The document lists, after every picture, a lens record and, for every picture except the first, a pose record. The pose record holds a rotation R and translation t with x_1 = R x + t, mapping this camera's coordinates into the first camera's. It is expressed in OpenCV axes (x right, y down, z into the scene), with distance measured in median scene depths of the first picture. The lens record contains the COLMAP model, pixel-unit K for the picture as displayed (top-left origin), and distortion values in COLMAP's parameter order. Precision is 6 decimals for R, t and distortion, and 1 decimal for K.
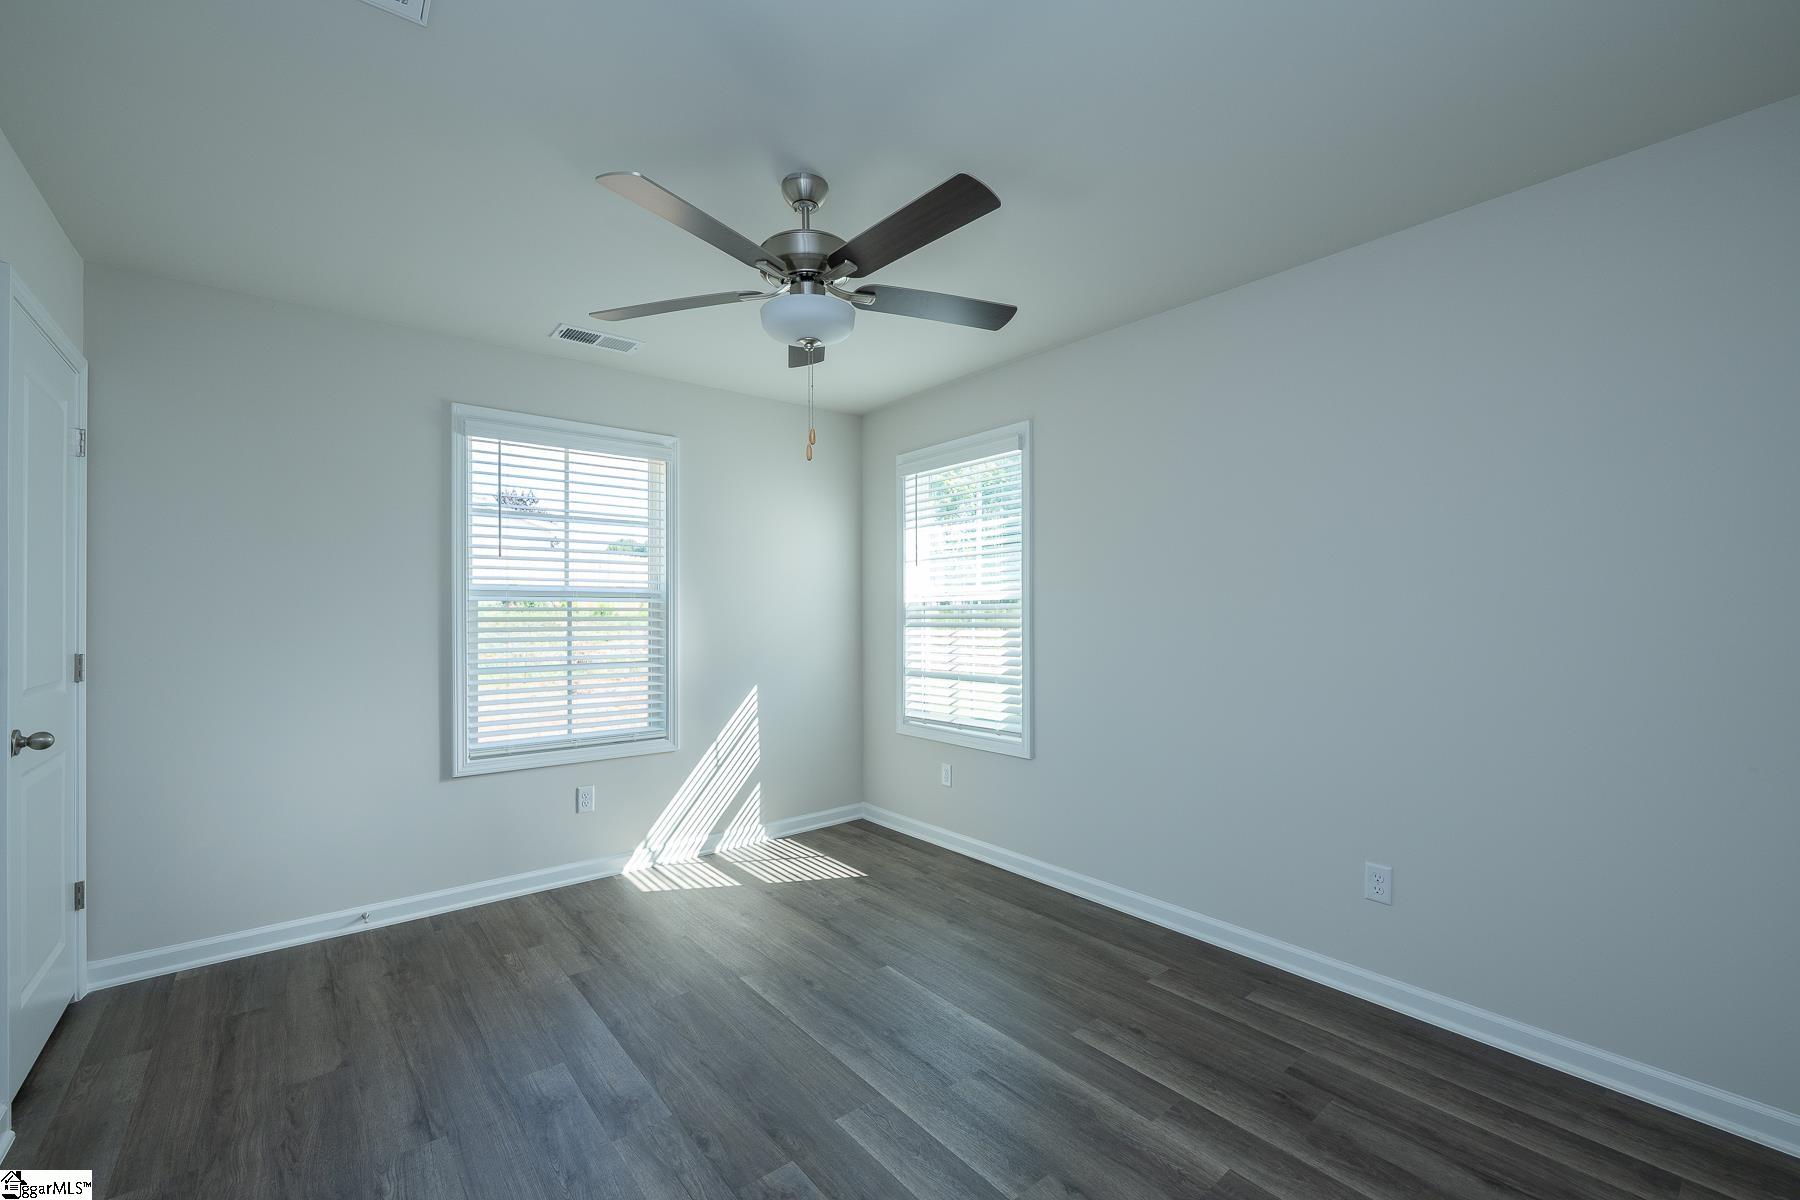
lens RADIAL K [[746.6, 0, 905.6], [0, 746.6, 606.2], [0, 0, 1]] dist [0.002487, 0.000773]
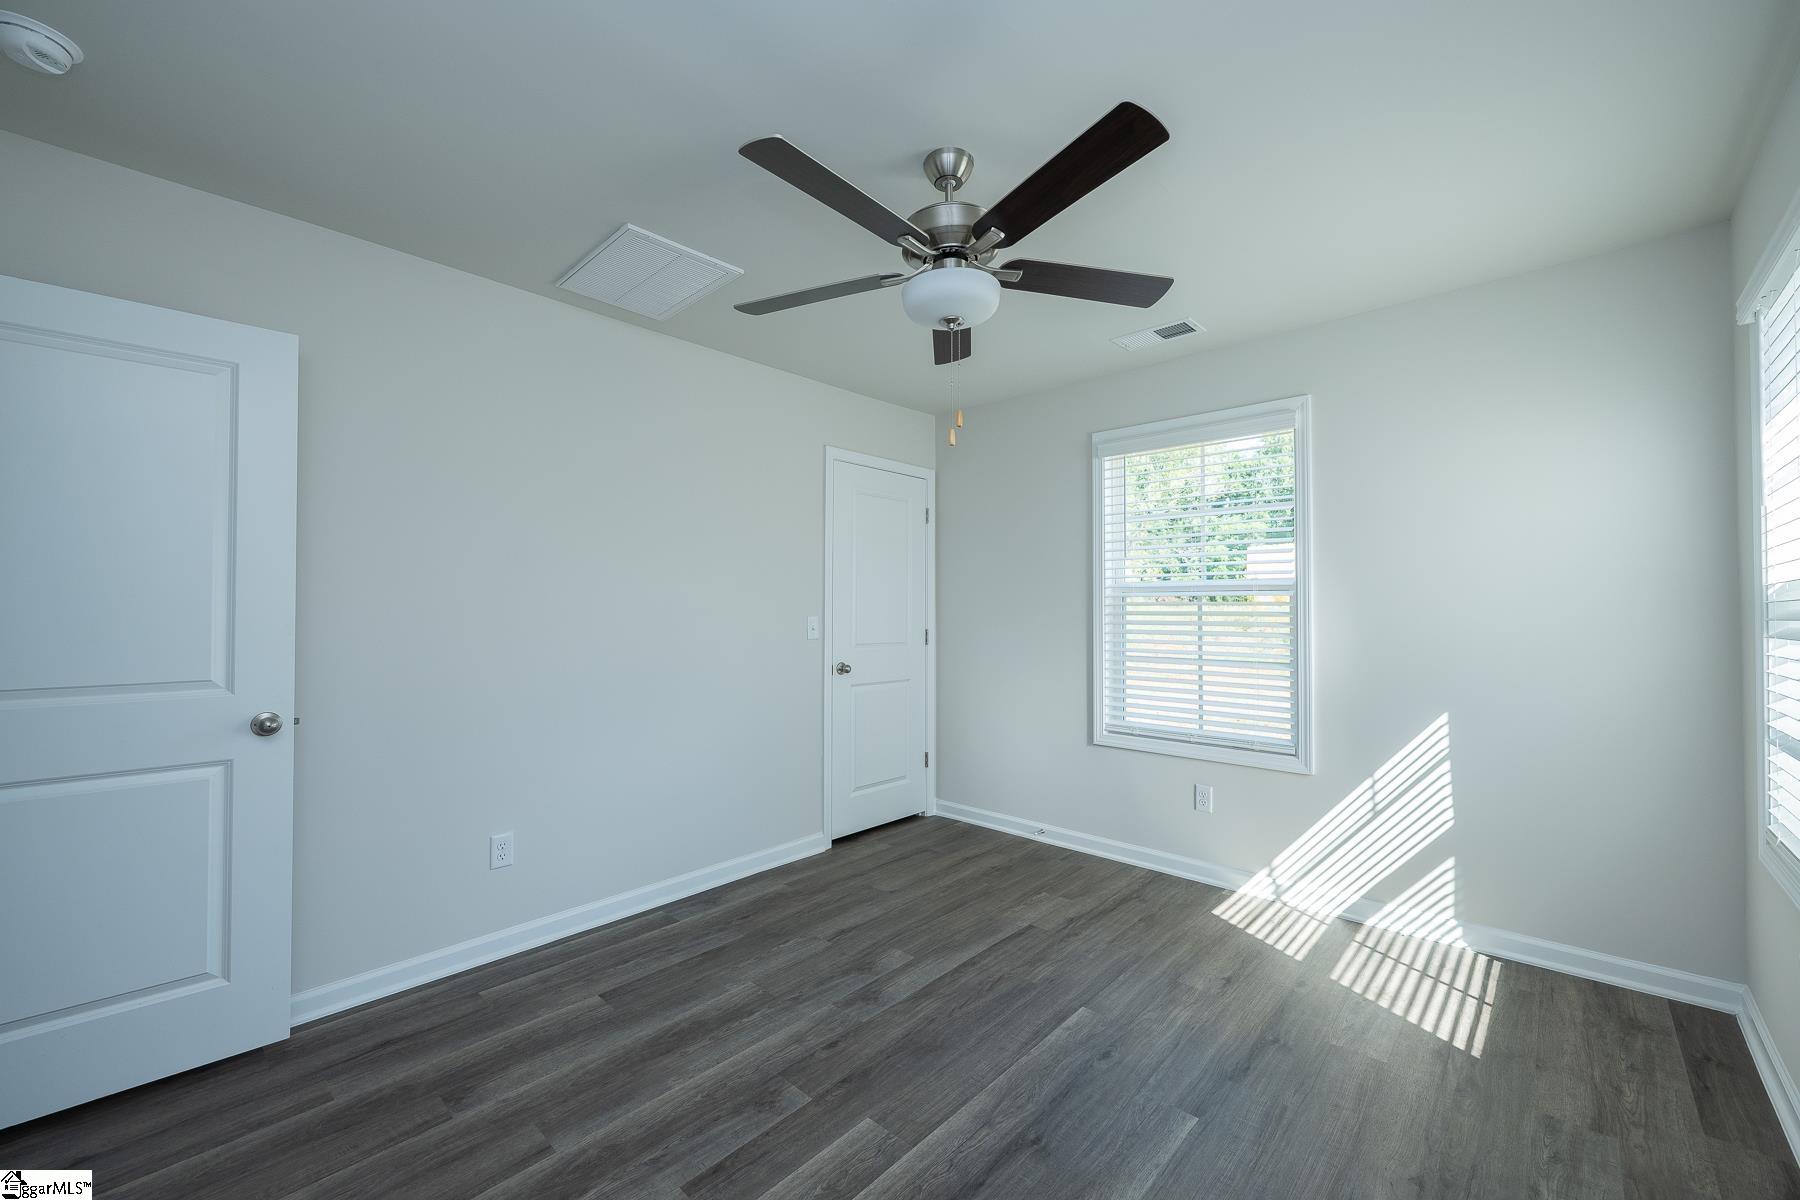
lens RADIAL K [[718.5, 0, 896.2], [0, 718.5, 600.1], [0, 0, 1]] dist [-0.000040, 0.000198]
pose [[0.127348, -0.011514, -0.991791, 0.475957], [0.007288, 0.999916, -0.010672, 0.006798], [0.991831, -0.005869, 0.127421, 0.507380]]
